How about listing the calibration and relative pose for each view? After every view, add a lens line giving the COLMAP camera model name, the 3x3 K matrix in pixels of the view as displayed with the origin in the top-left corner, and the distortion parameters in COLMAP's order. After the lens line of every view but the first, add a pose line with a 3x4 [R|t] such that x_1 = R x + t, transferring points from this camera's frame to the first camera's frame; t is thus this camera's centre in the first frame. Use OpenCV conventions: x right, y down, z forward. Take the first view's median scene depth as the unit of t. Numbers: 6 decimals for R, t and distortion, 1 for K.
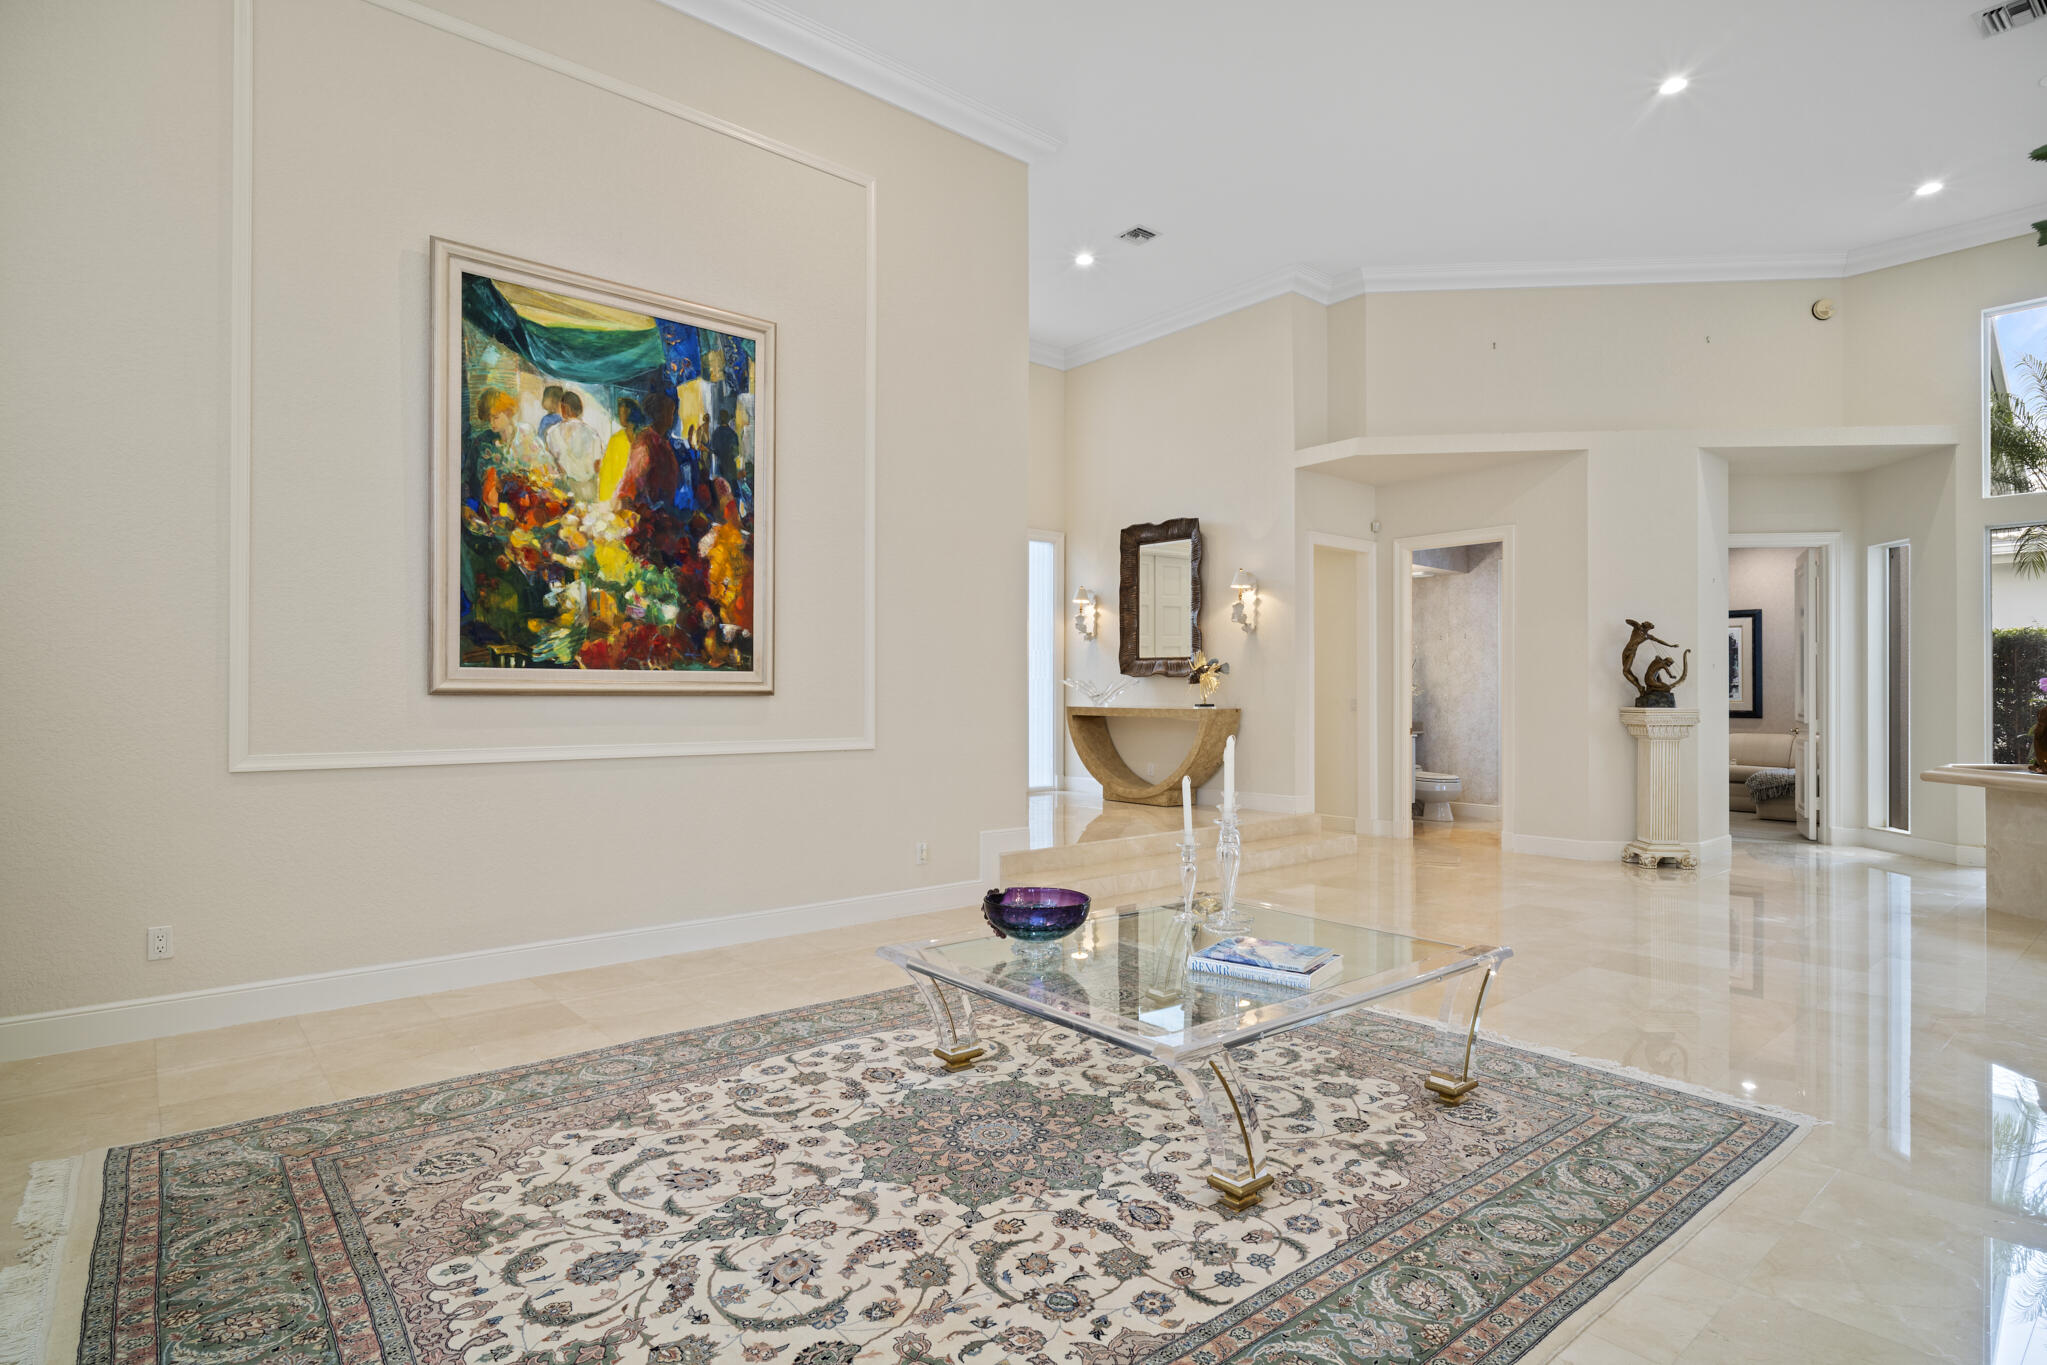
lens RADIAL K [[1051.8, 0, 1017.1], [0, 1051.8, 693.6], [0, 0, 1]] dist [-0.001128, -0.000306]
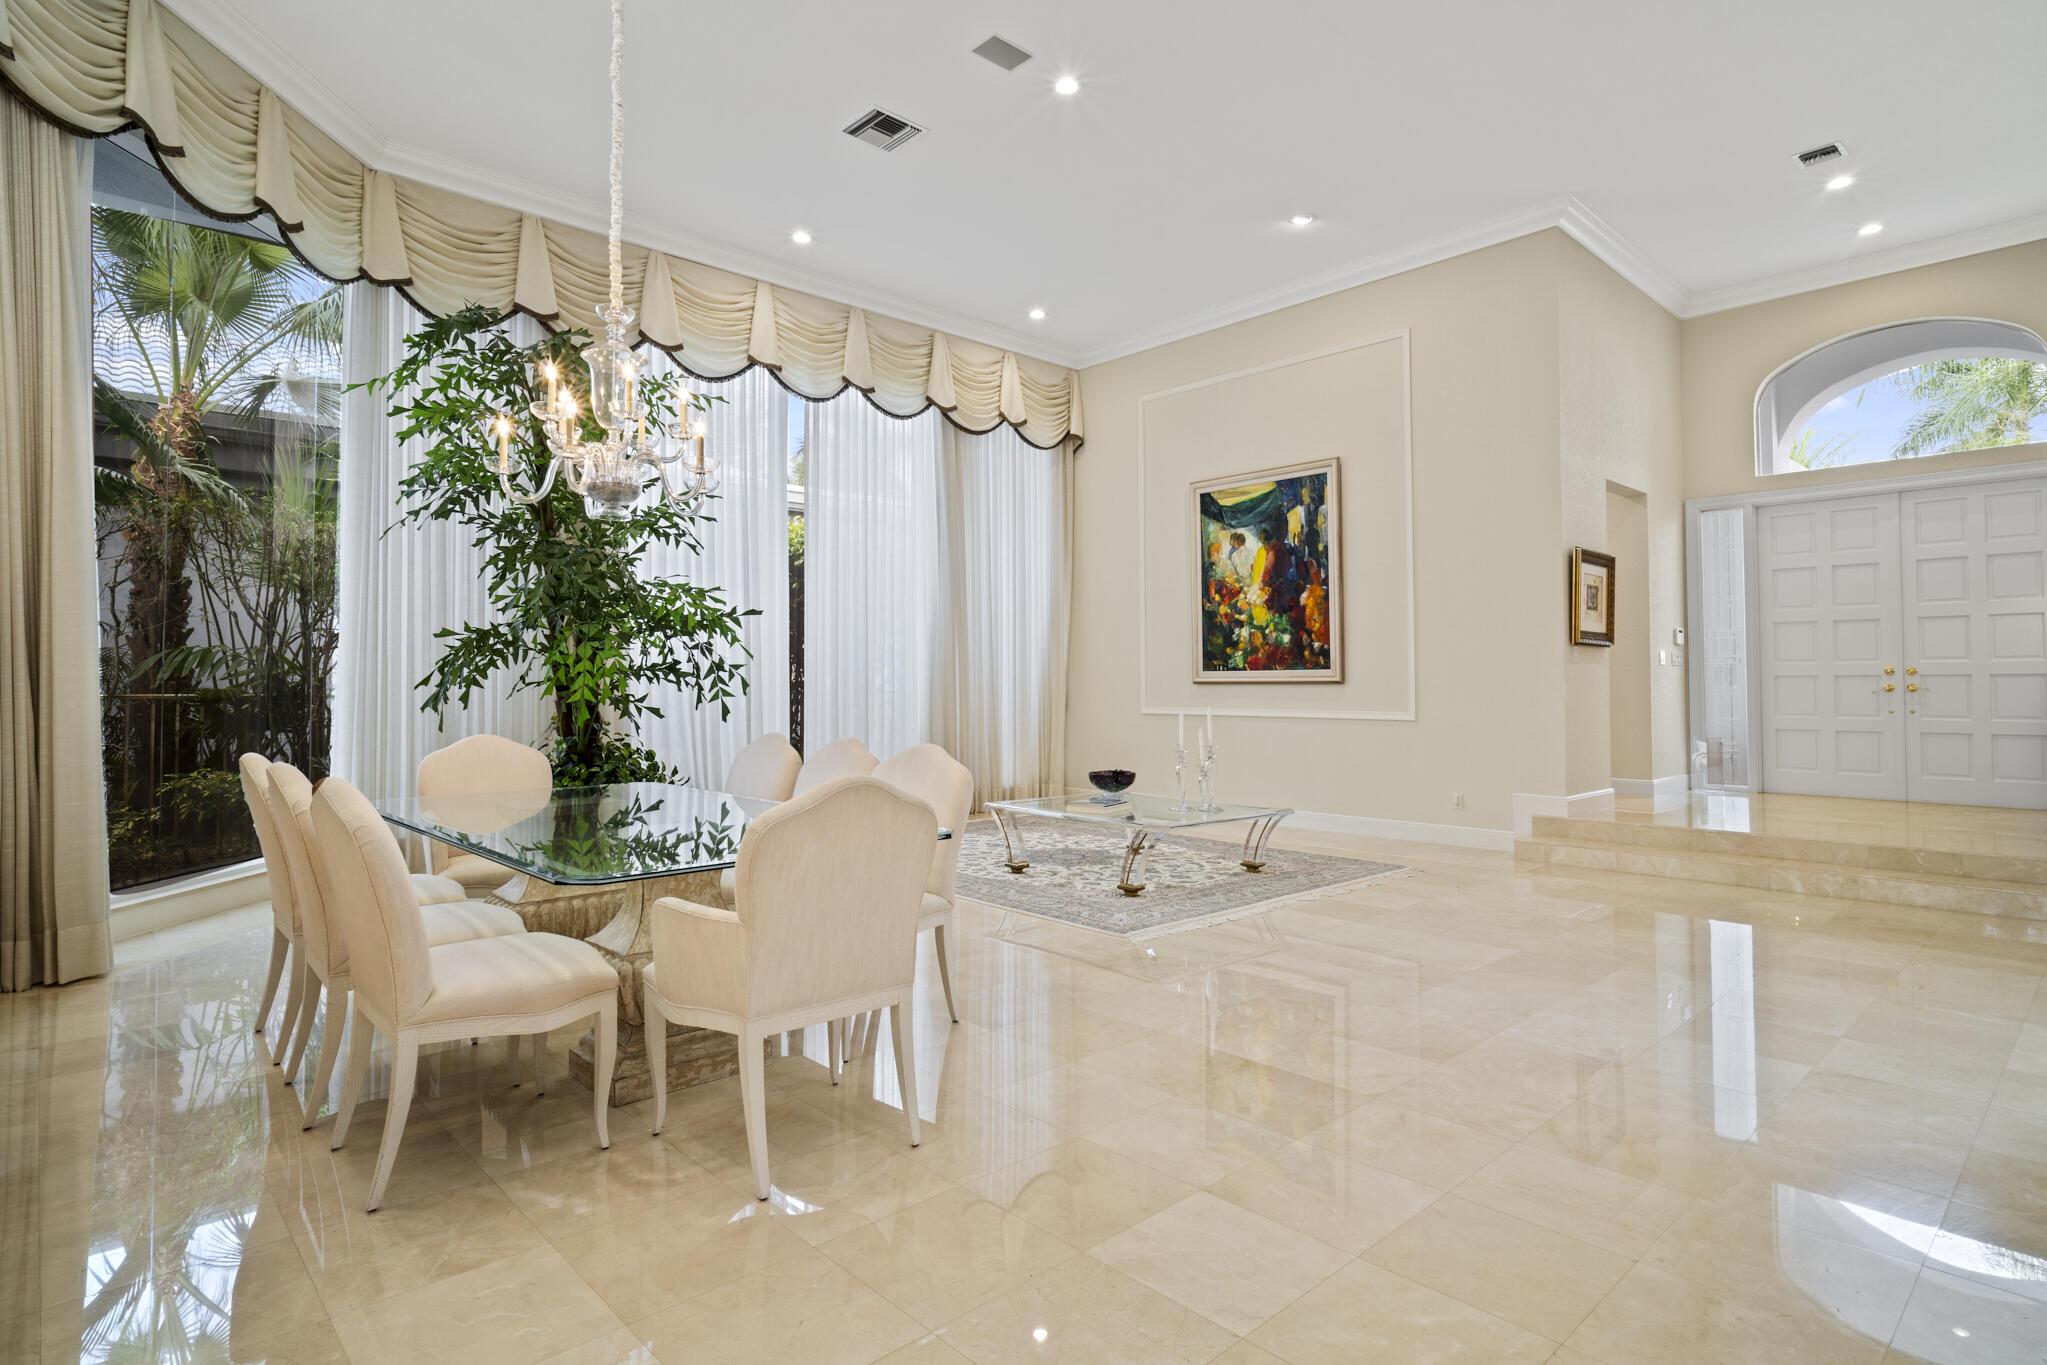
lens RADIAL K [[1061.0, 0, 1022.8], [0, 1061.0, 663.8], [0, 0, 1]] dist [-0.002917, 0.001032]
pose [[0.042632, -0.023413, -0.998816, 1.545324], [0.001708, 0.999726, -0.023362, 0.009406], [0.999089, -0.000710, 0.042660, 0.482515]]
